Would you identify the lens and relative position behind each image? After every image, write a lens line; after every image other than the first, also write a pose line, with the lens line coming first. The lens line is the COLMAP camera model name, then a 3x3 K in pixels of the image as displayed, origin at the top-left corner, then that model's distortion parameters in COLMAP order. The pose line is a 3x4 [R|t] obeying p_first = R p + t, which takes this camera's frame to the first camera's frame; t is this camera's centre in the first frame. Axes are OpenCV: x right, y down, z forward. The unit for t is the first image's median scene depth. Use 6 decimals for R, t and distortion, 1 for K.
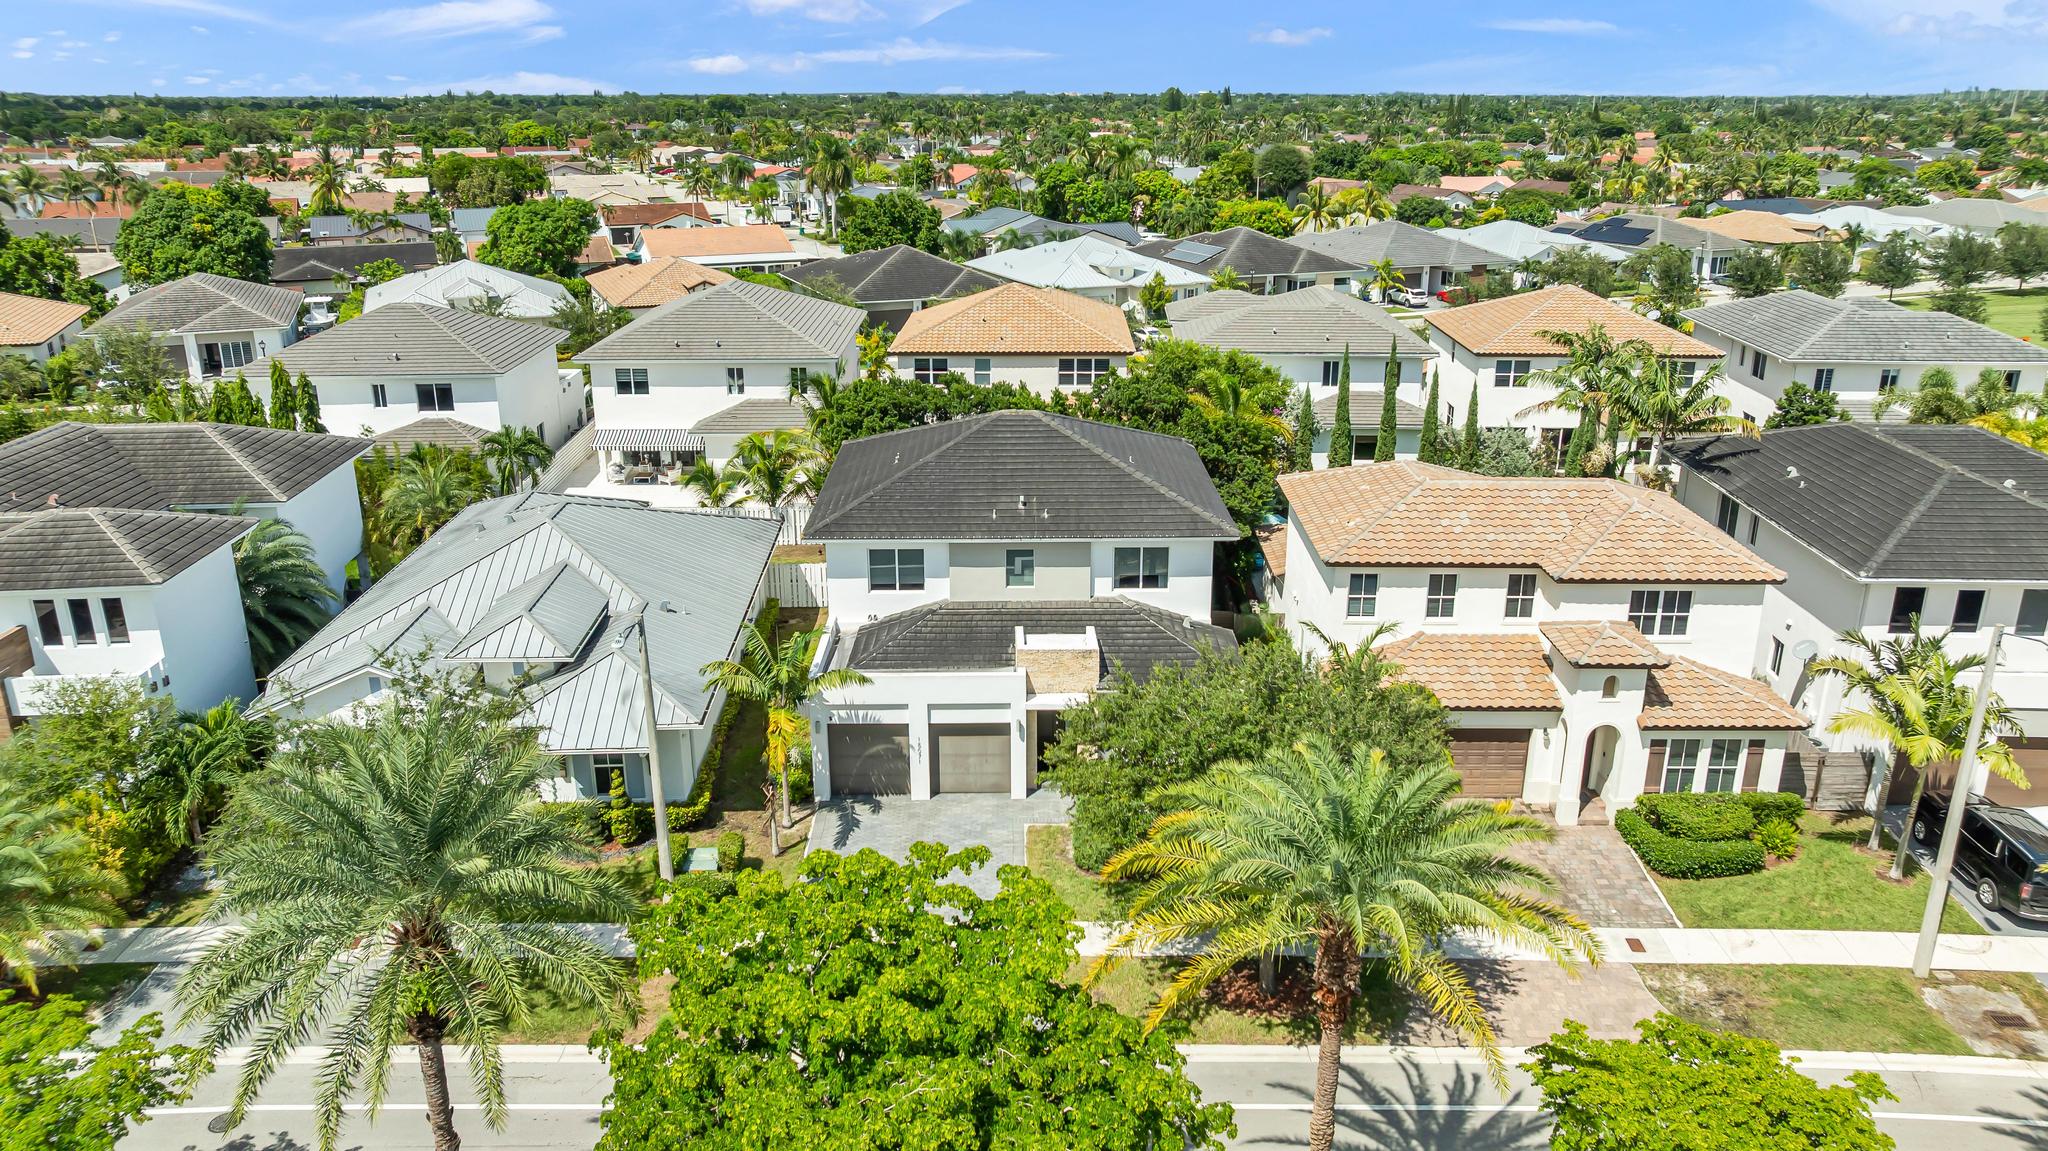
lens RADIAL K [[1453.2, 0, 1024.0], [0, 1453.2, 575.5], [0, 0, 1]] dist [-0.006777, -0.001729]
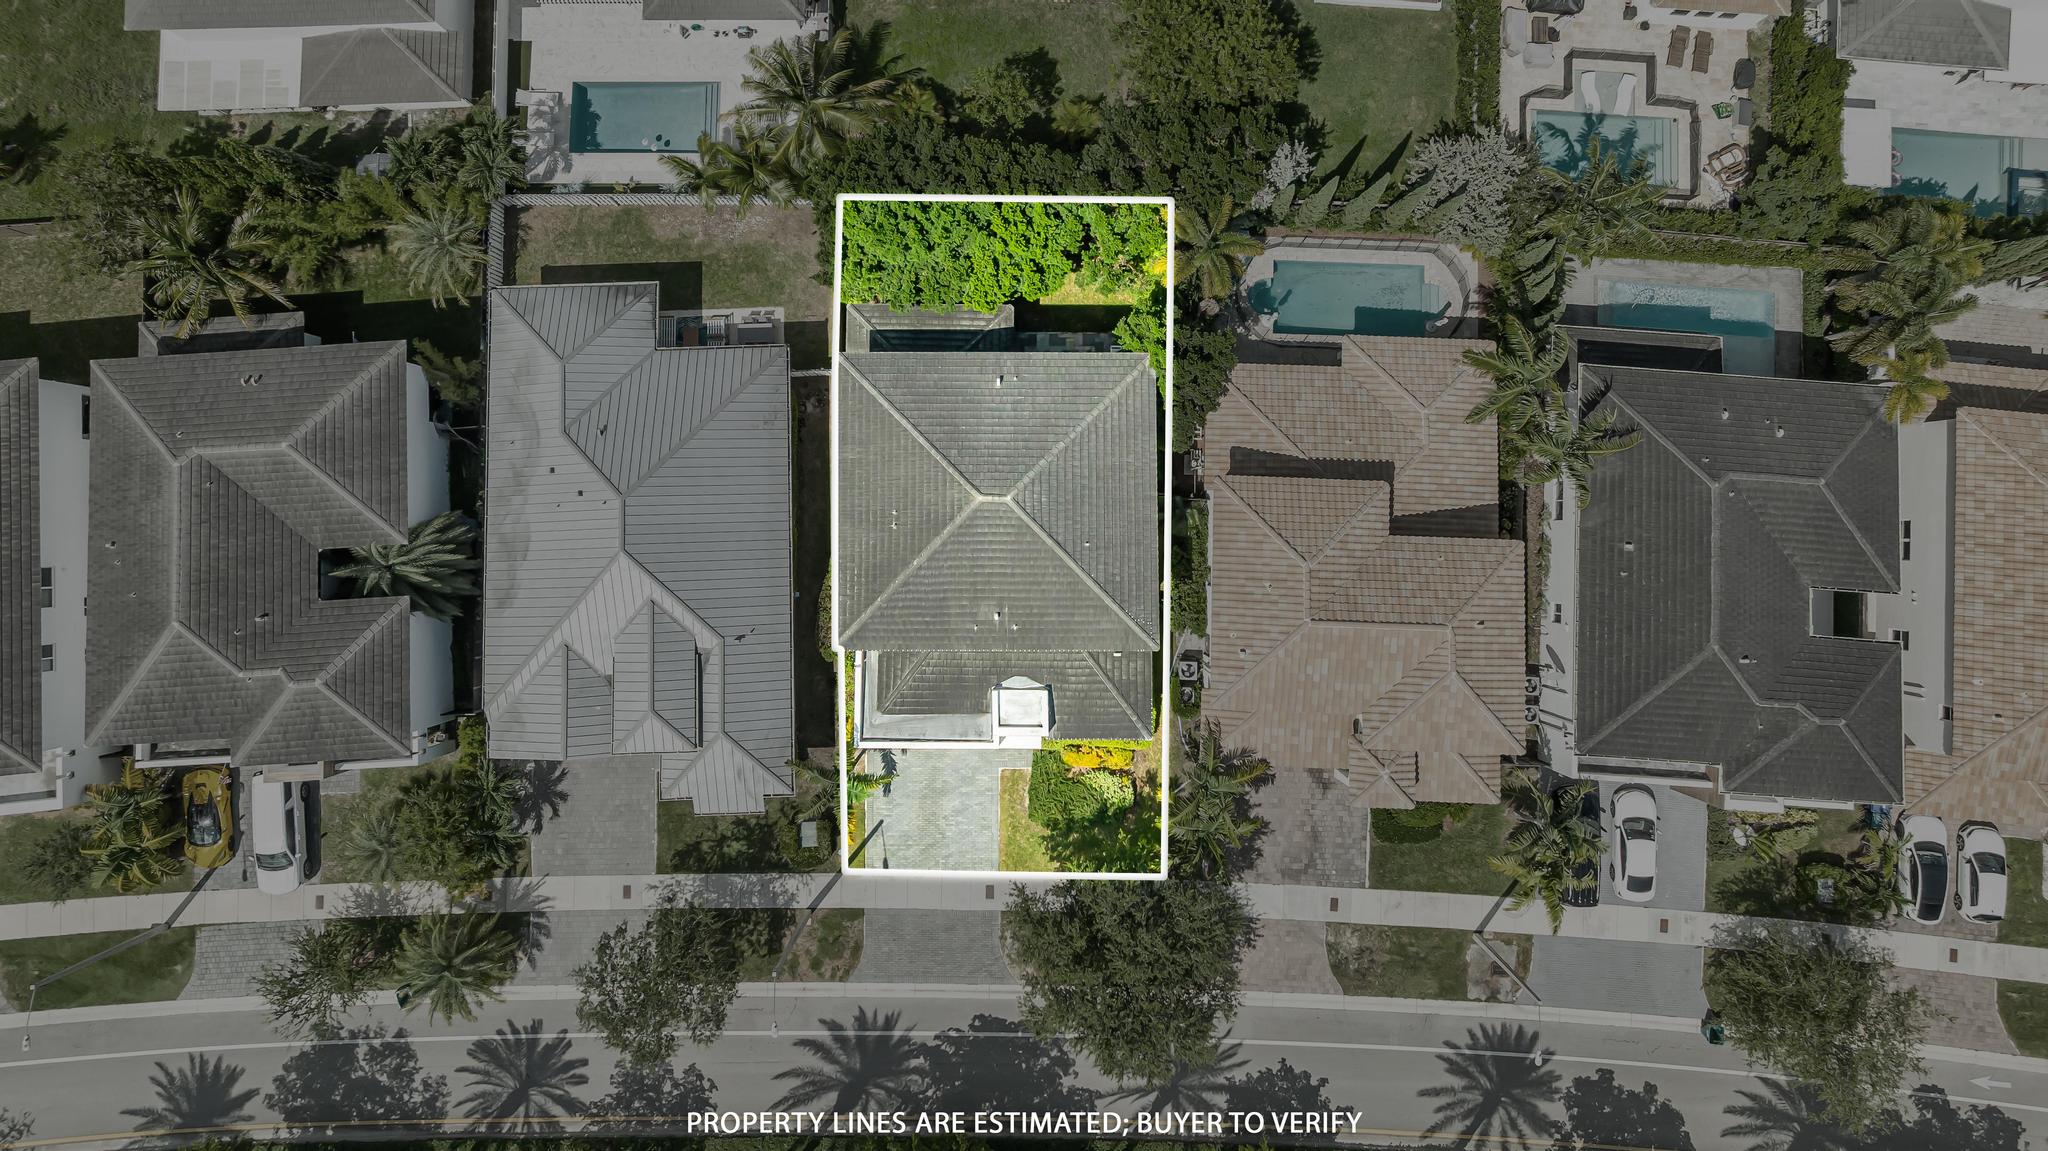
lens RADIAL K [[1465.4, 0, 1003.4], [0, 1465.4, 346.3], [0, 0, 1]] dist [0.003420, -0.007375]
pose [[0.999846, 0.011665, -0.013141, 0.020683], [0.006599, 0.443846, 0.896079, -1.444294], [0.016285, -0.896027, 0.443701, 0.684967]]
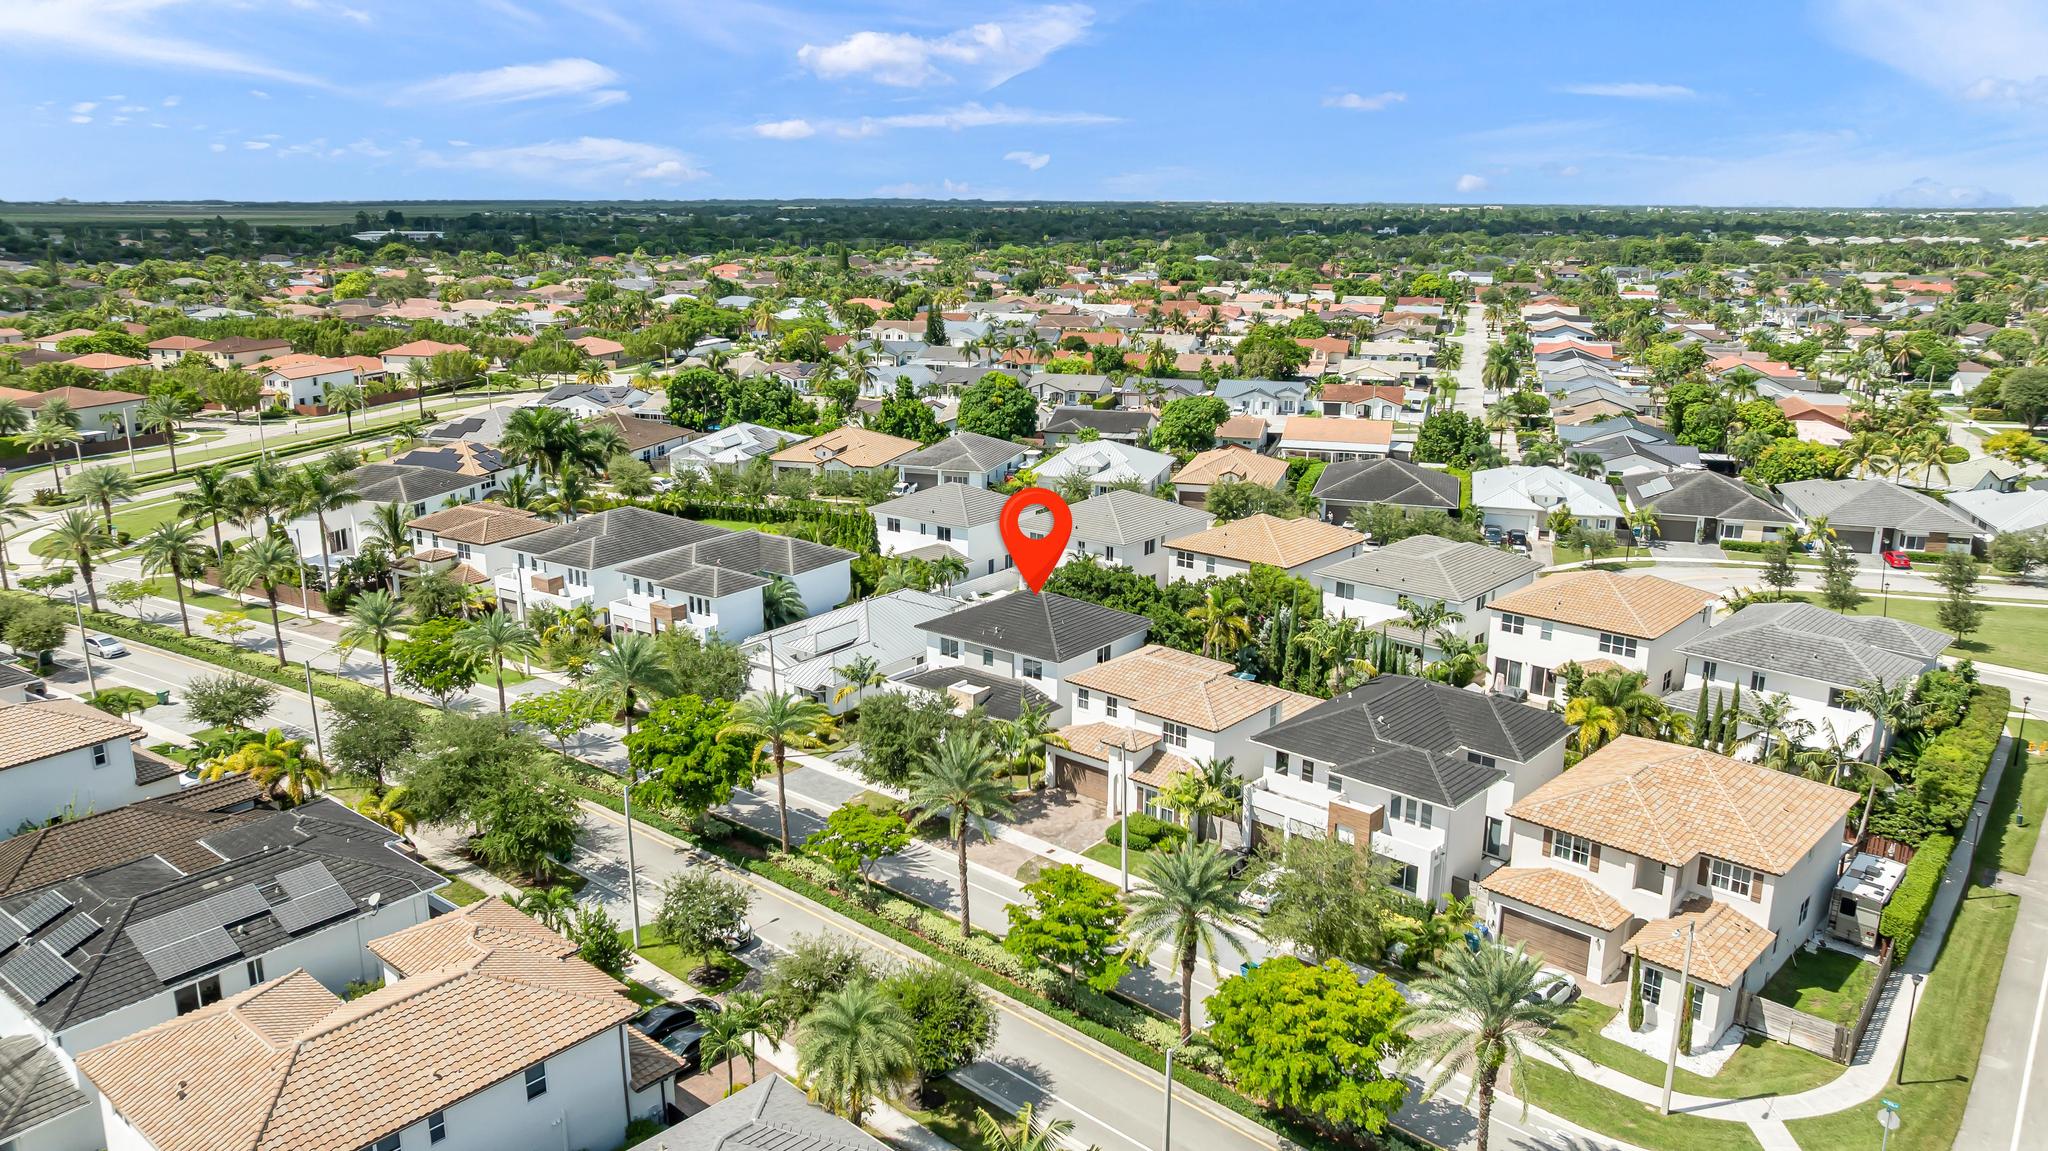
lens RADIAL K [[1430.8, 0, 1020.5], [0, 1430.8, 601.0], [0, 0, 1]] dist [-0.001972, 0.008163]
pose [[0.772845, 0.176083, -0.609676, 1.495449], [-0.204229, 0.978635, 0.023756, -0.168684], [0.600834, 0.106153, 0.792294, -0.816622]]
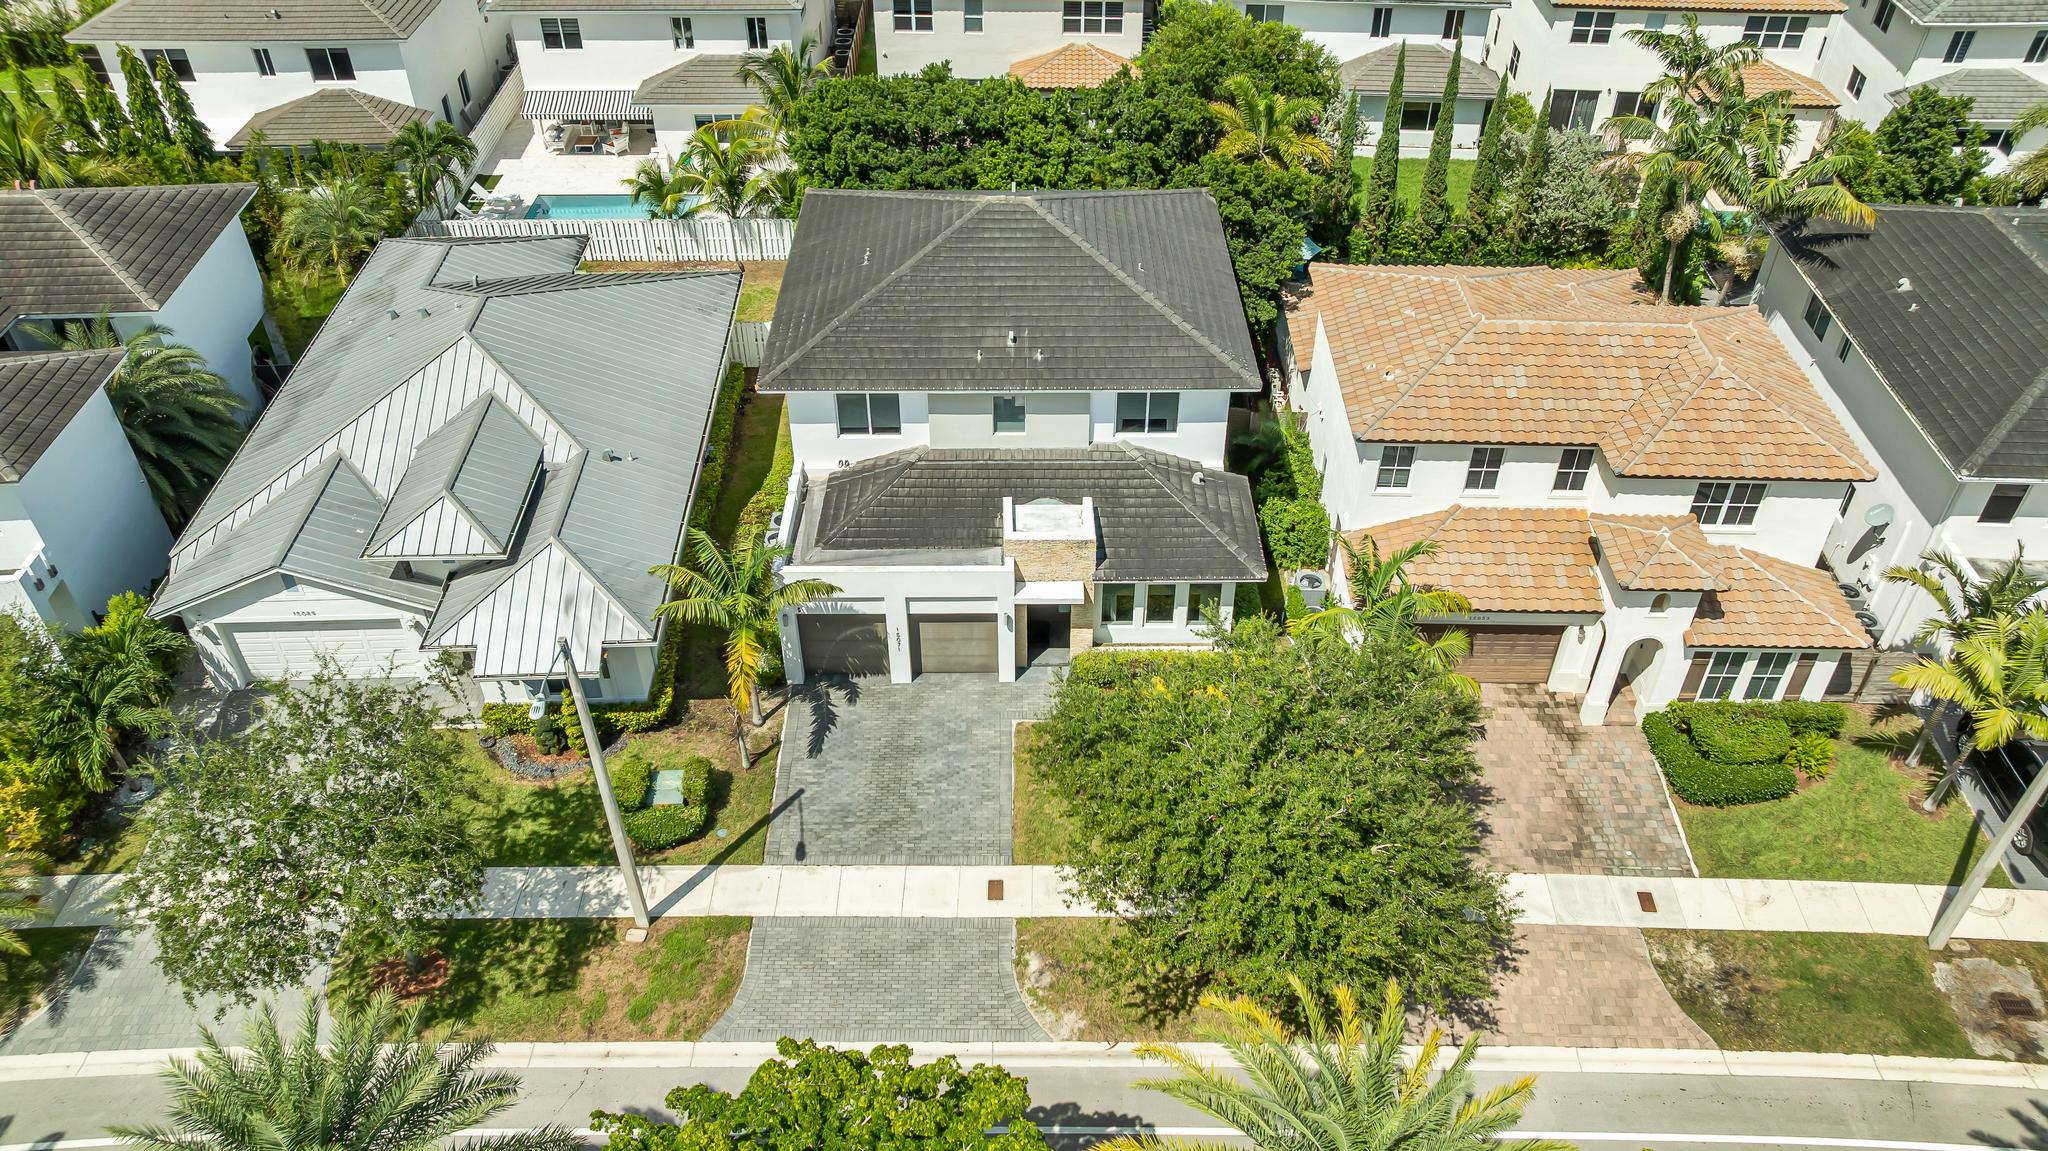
lens RADIAL K [[1473.5, 0, 1045.7], [0, 1473.5, 575.6], [0, 0, 1]] dist [-0.009251, -0.000027]
pose [[0.999937, 0.004469, 0.010306, 0.011361], [-0.007764, 0.937970, 0.346629, -0.239406], [-0.008117, -0.346687, 0.937946, 0.141182]]
